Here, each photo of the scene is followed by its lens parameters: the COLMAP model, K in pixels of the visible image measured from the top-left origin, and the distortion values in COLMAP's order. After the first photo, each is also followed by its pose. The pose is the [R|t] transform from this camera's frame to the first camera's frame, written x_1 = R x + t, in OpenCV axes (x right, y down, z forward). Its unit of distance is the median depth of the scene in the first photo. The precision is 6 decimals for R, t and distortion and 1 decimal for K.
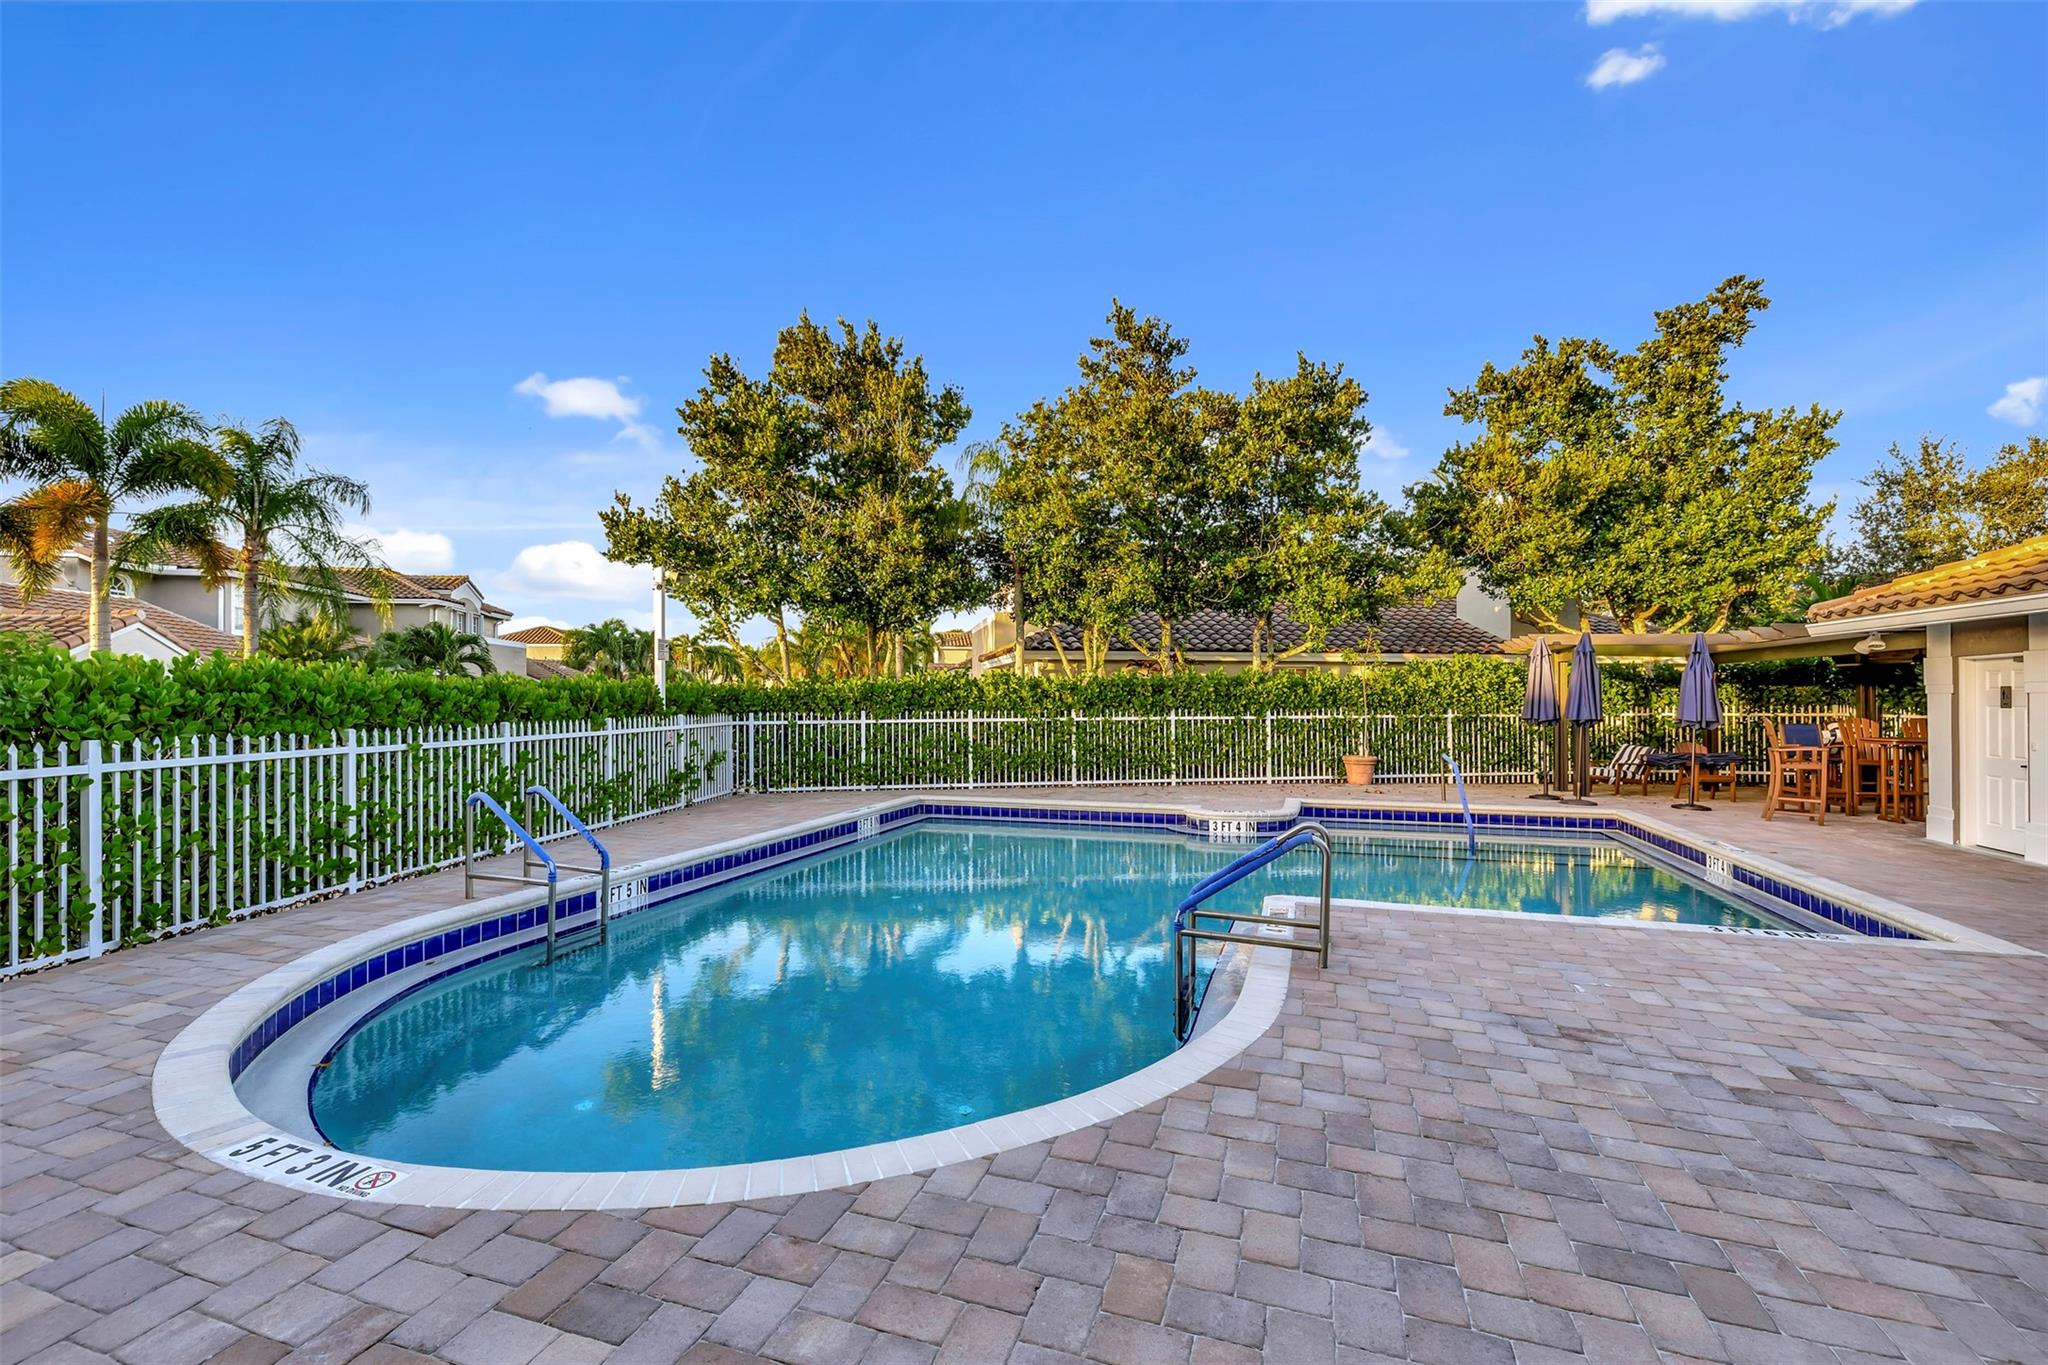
lens RADIAL K [[858.3, 0, 1019.1], [0, 858.3, 691.2], [0, 0, 1]] dist [0.001011, 0.000411]
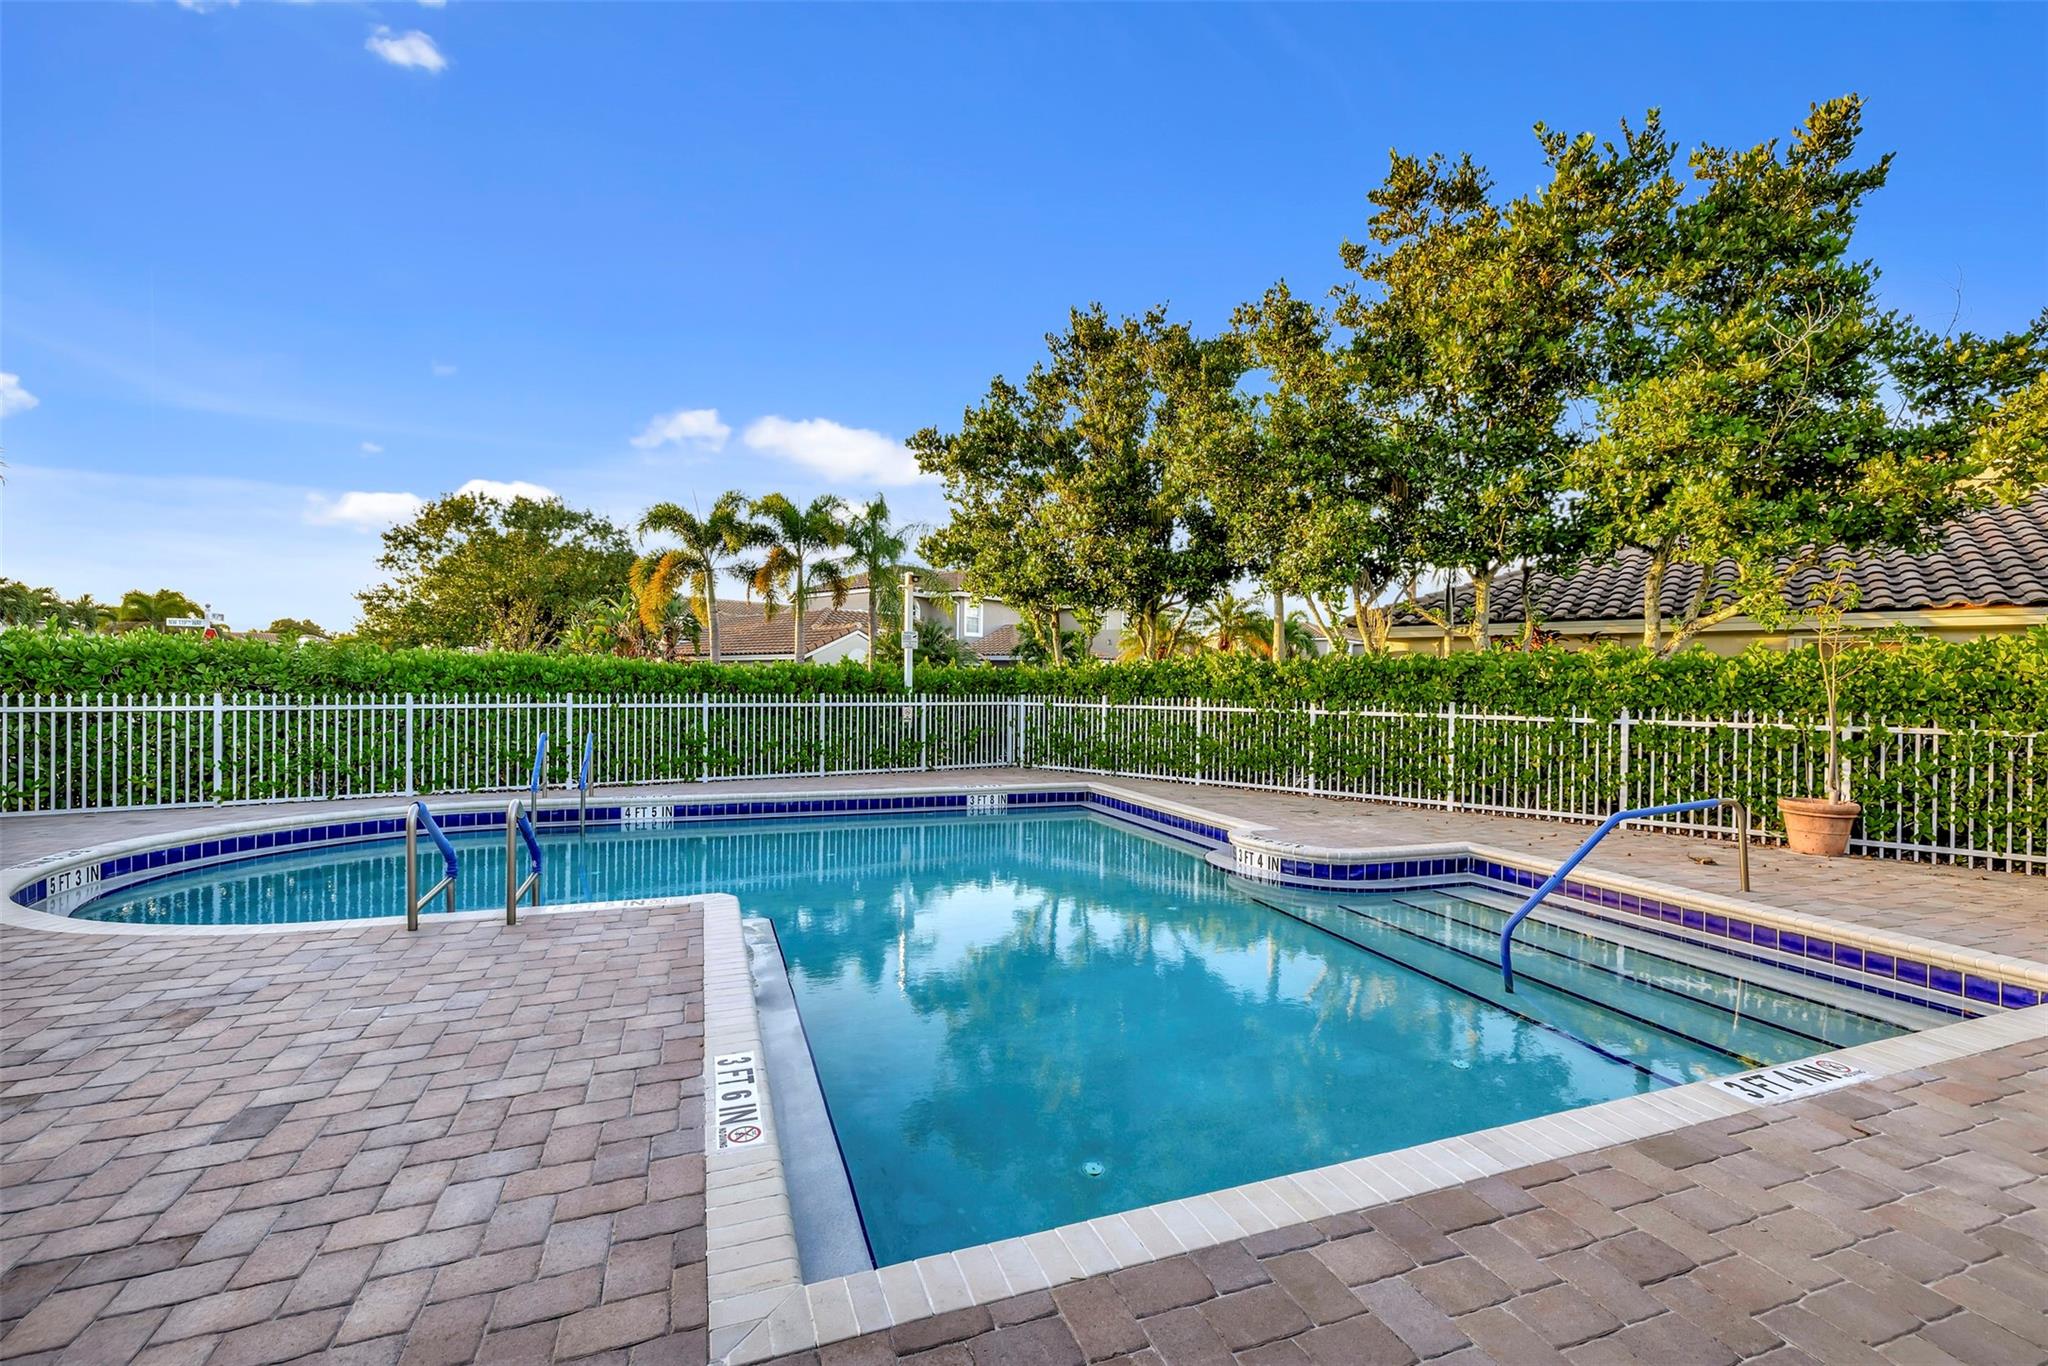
lens RADIAL K [[858.3, 0, 1025.0], [0, 858.3, 674.1], [0, 0, 1]] dist [0.001011, 0.000411]
pose [[0.642262, 0.003248, -0.766478, 0.679109], [-0.008934, 0.999955, -0.003249, 0.002817], [0.766433, 0.008935, 0.642262, 0.371865]]
